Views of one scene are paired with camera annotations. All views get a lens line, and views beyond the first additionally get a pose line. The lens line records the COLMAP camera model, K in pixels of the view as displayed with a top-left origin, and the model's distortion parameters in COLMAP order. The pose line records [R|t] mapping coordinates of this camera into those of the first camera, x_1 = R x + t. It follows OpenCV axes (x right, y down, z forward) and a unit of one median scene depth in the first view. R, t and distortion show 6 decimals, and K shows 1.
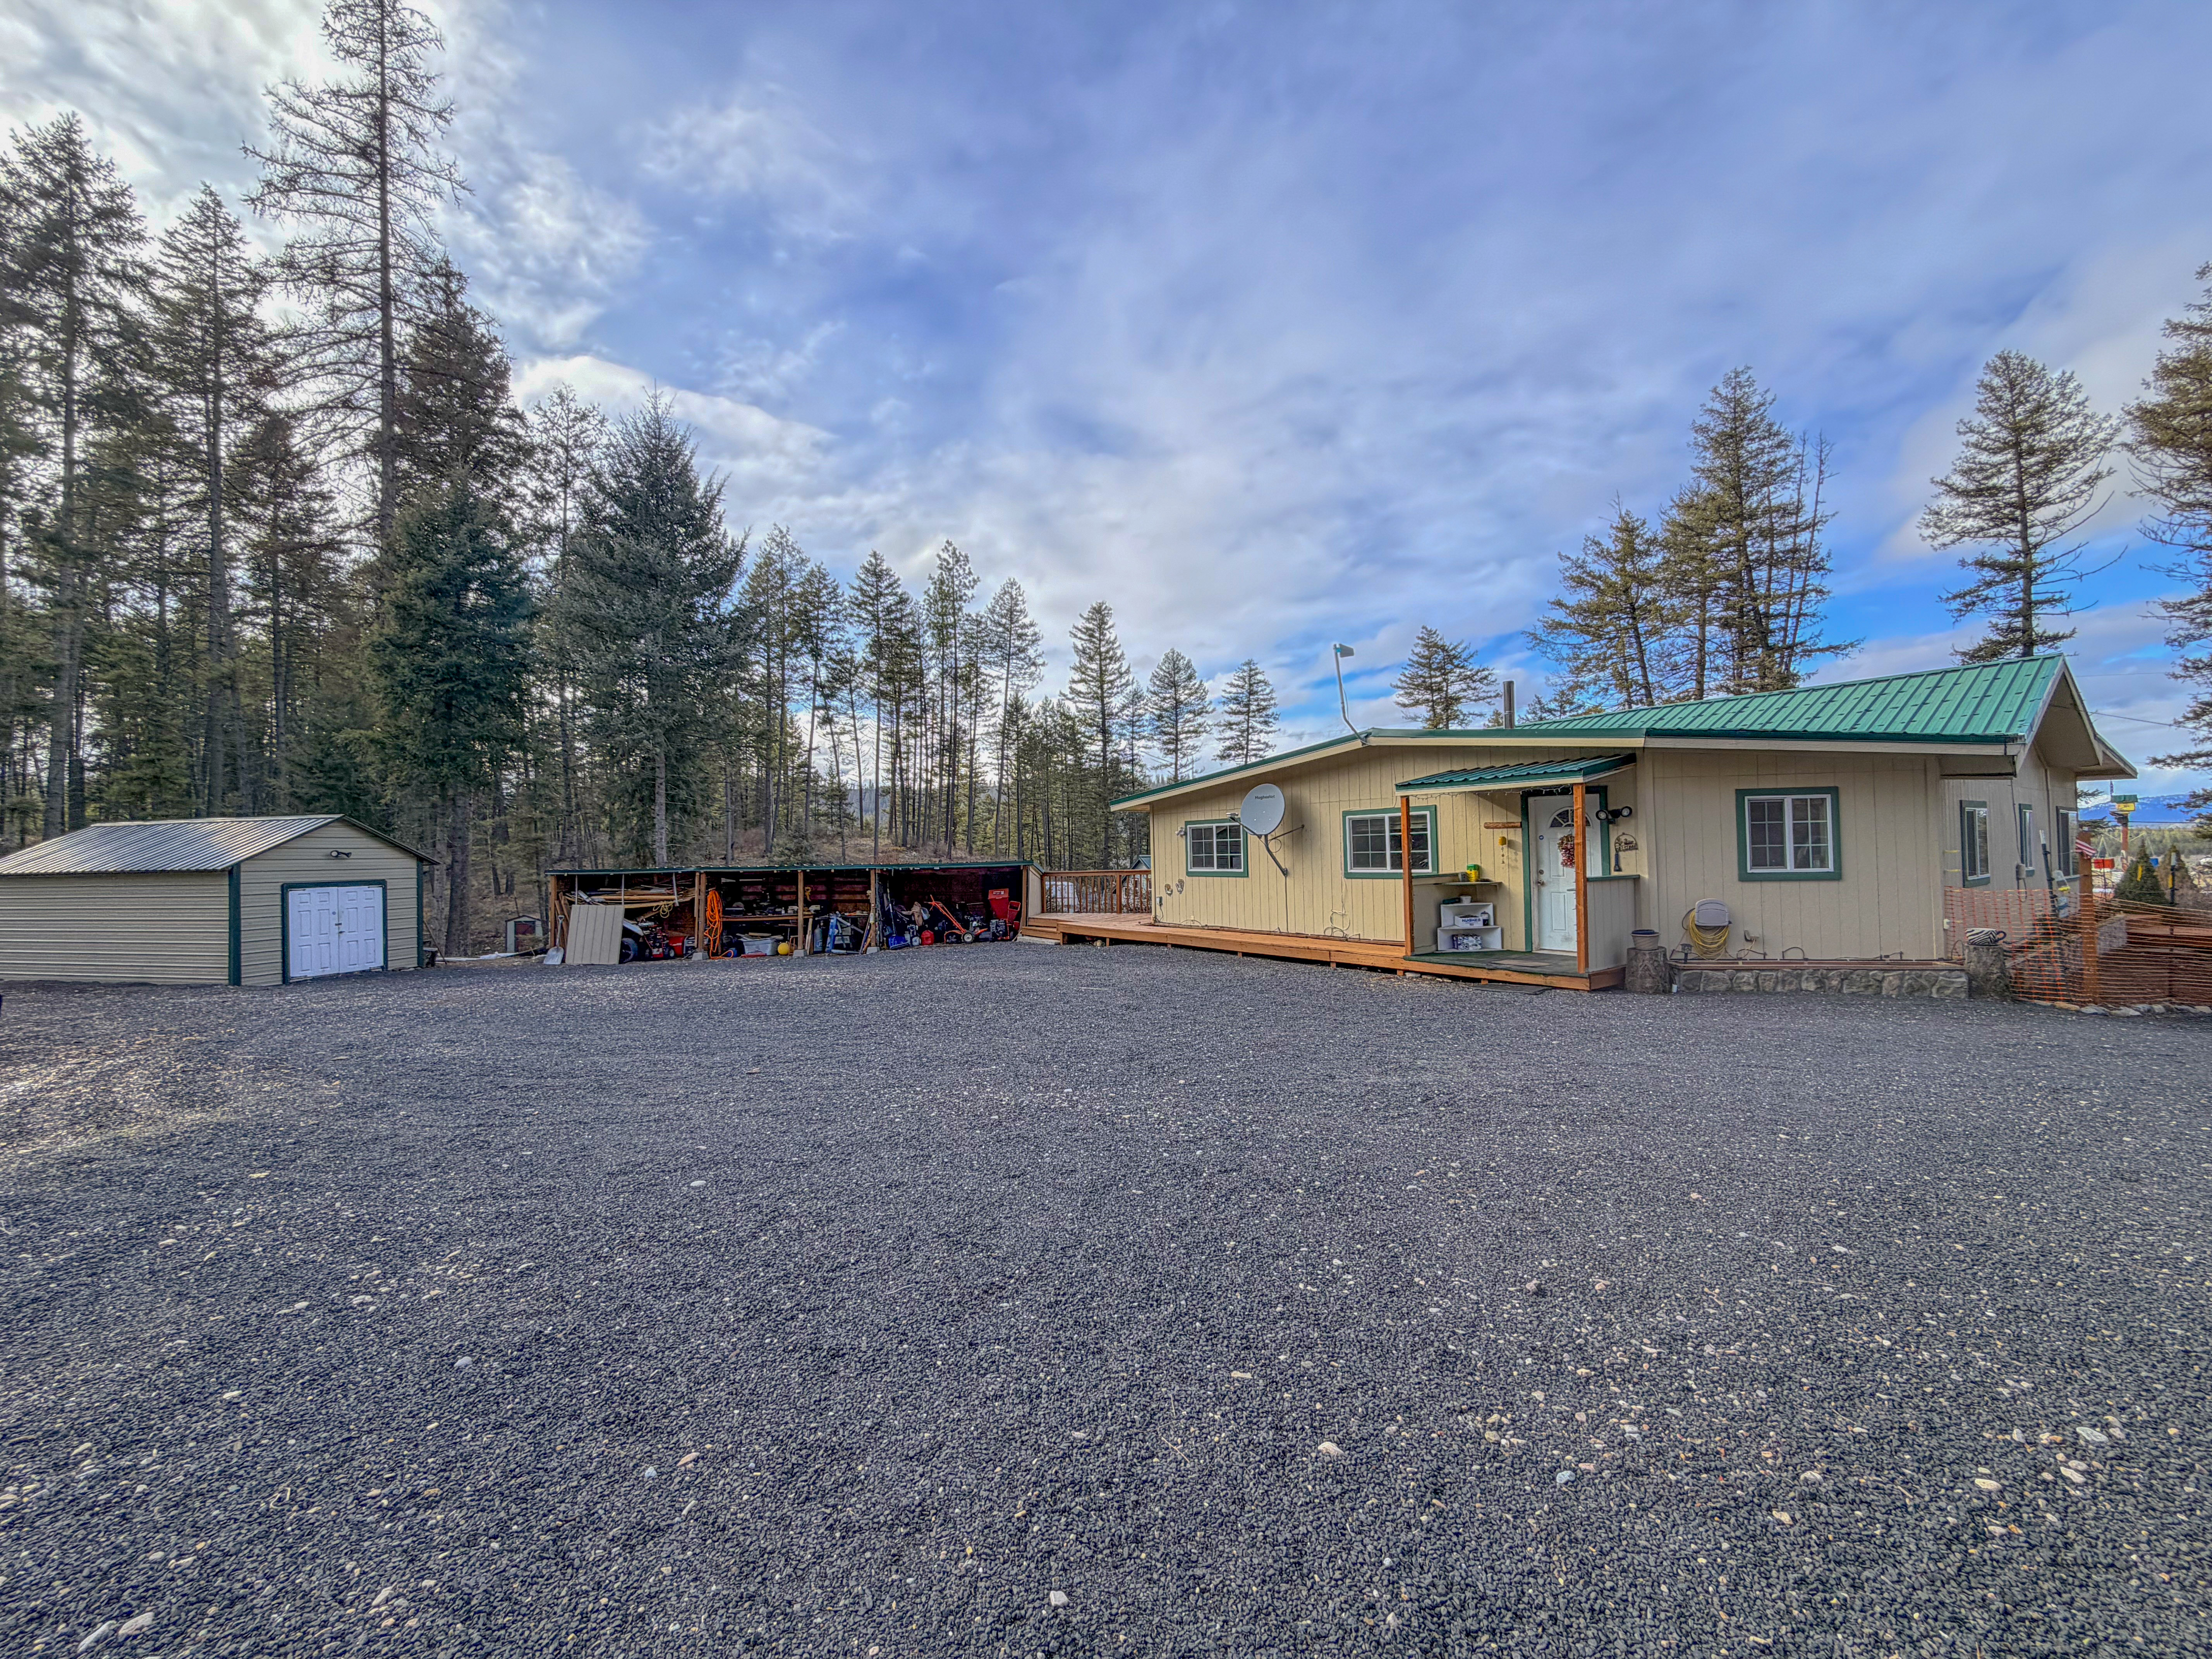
lens RADIAL K [[886.1, 0, 1096.8], [0, 886.1, 832.2], [0, 0, 1]] dist [0.001255, -0.000001]
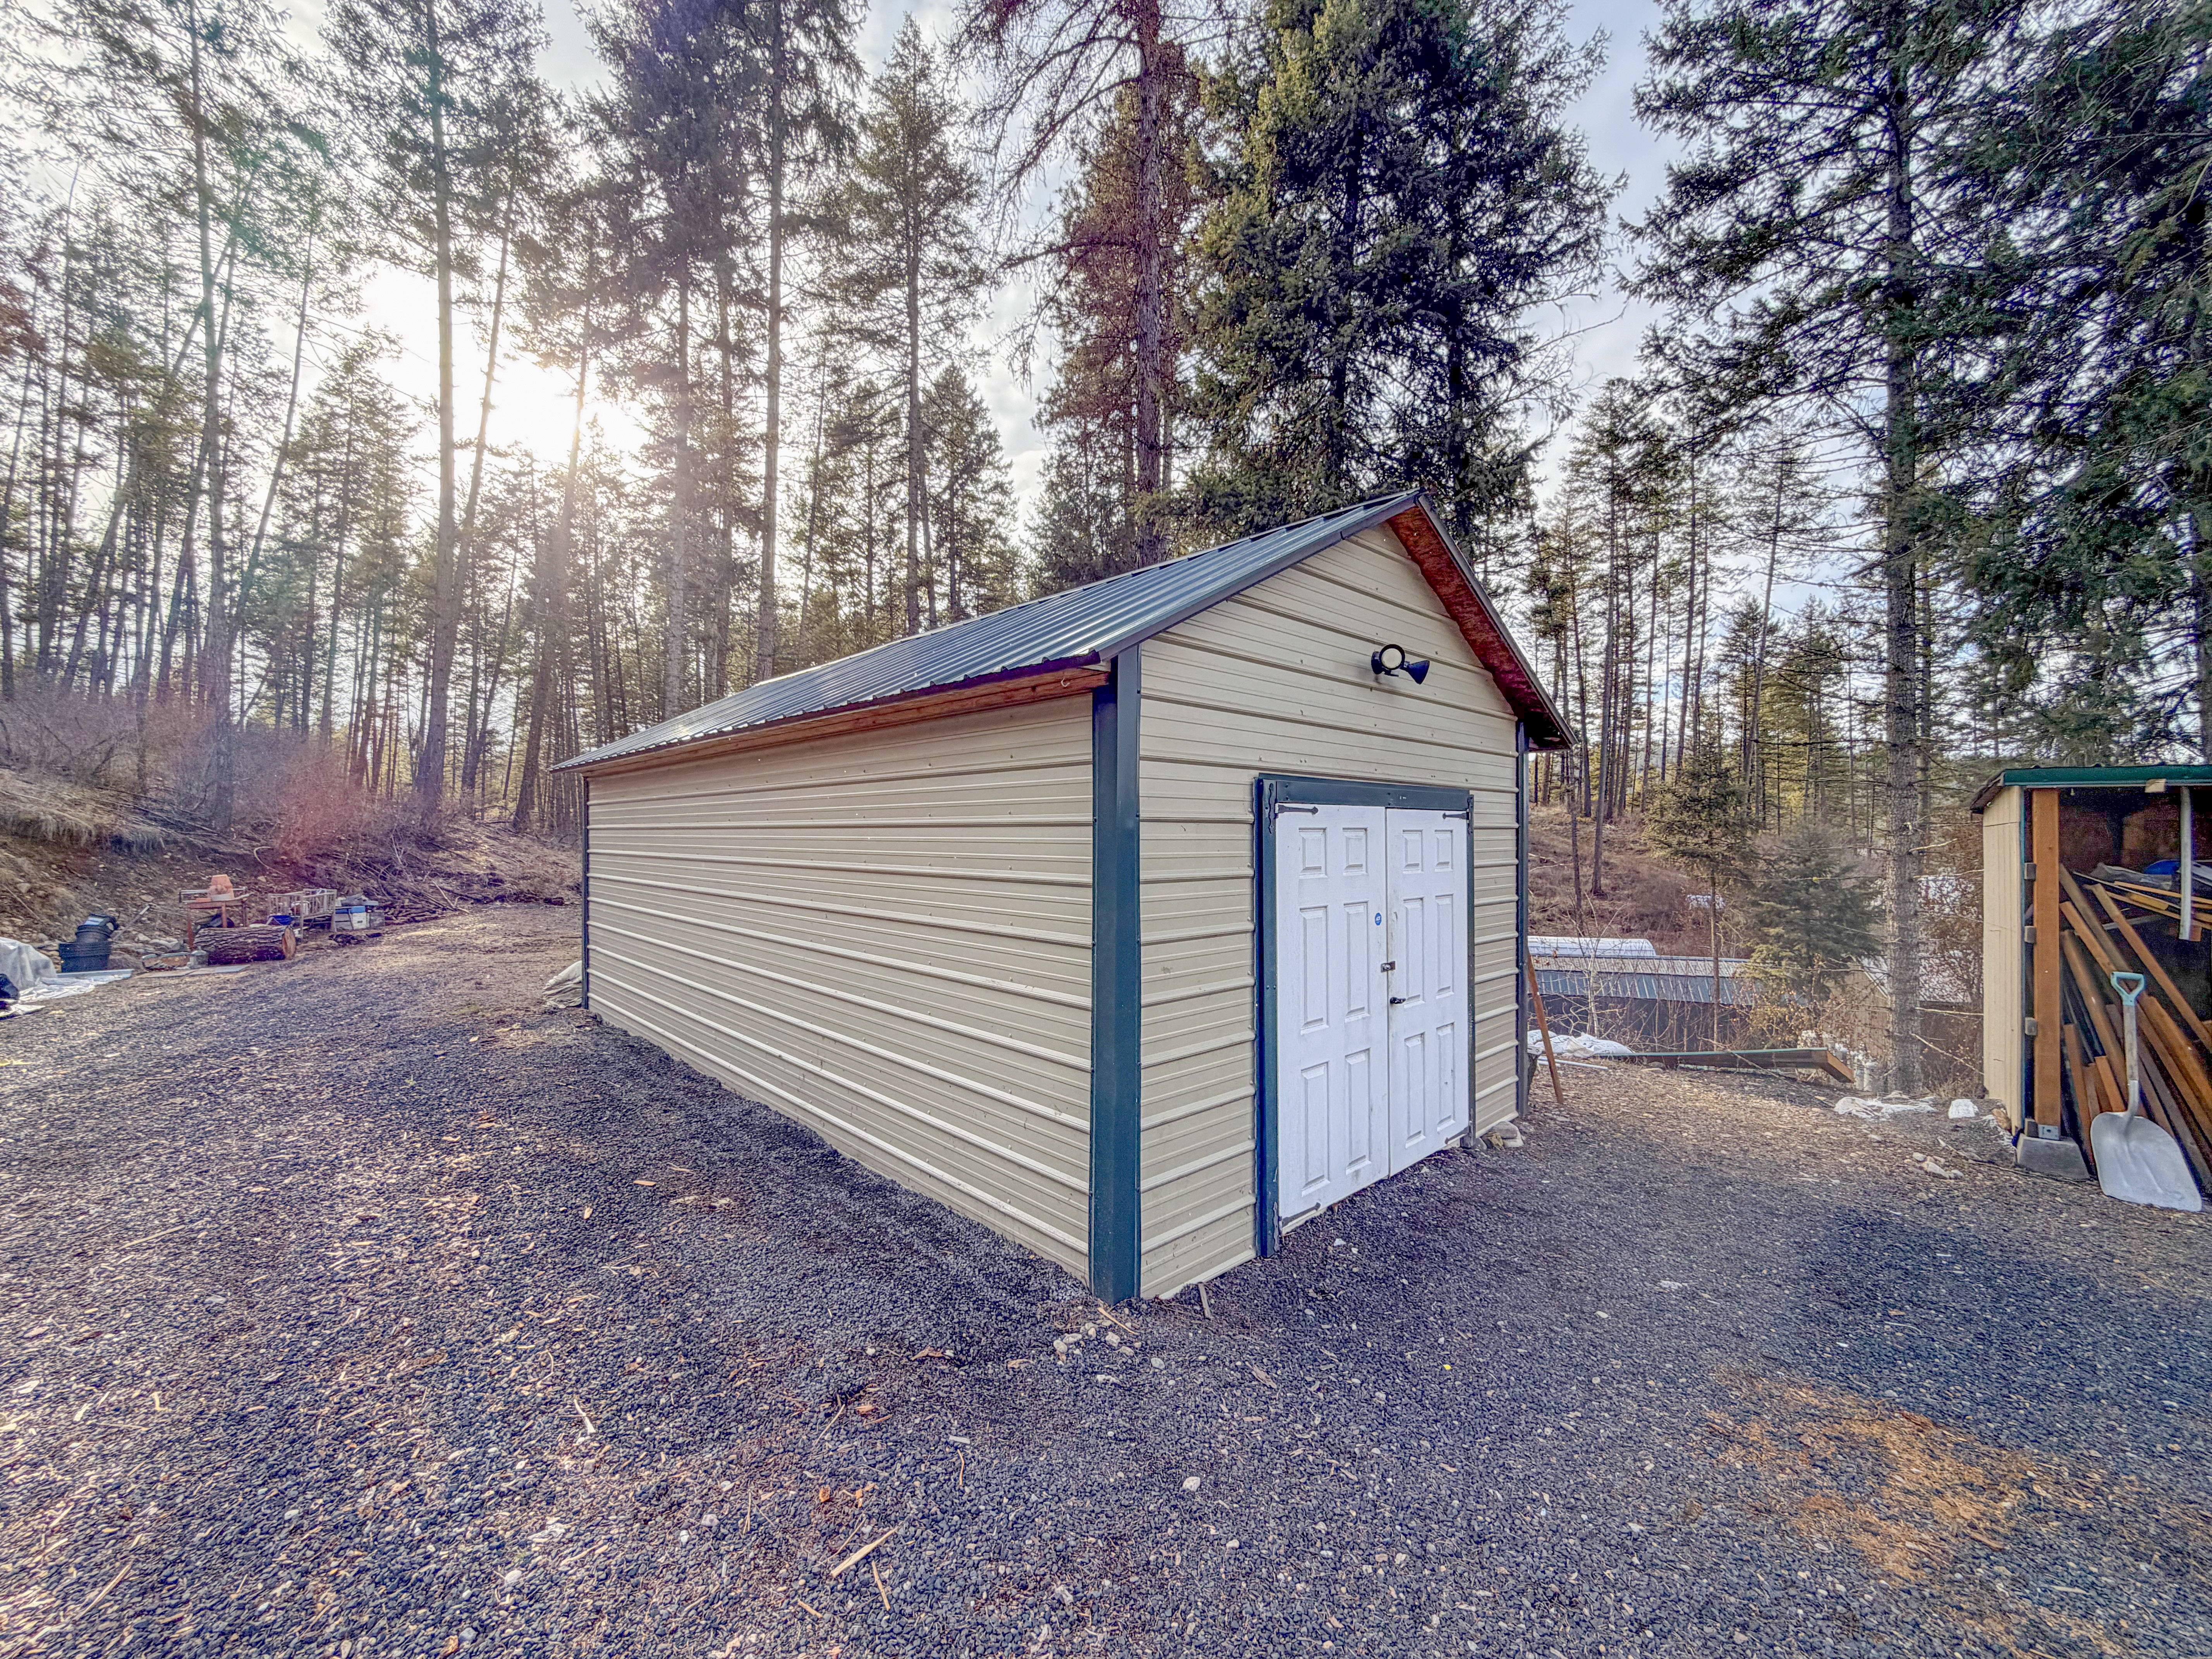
lens RADIAL K [[886.1, 0, 1096.8], [0, 886.1, 832.2], [0, 0, 1]] dist [0.001255, -0.000001]
pose [[0.846798, 0.020572, -0.531516, -0.708395], [-0.008425, 0.999645, 0.025268, 0.056421], [0.531847, -0.016919, 0.846671, 0.674622]]
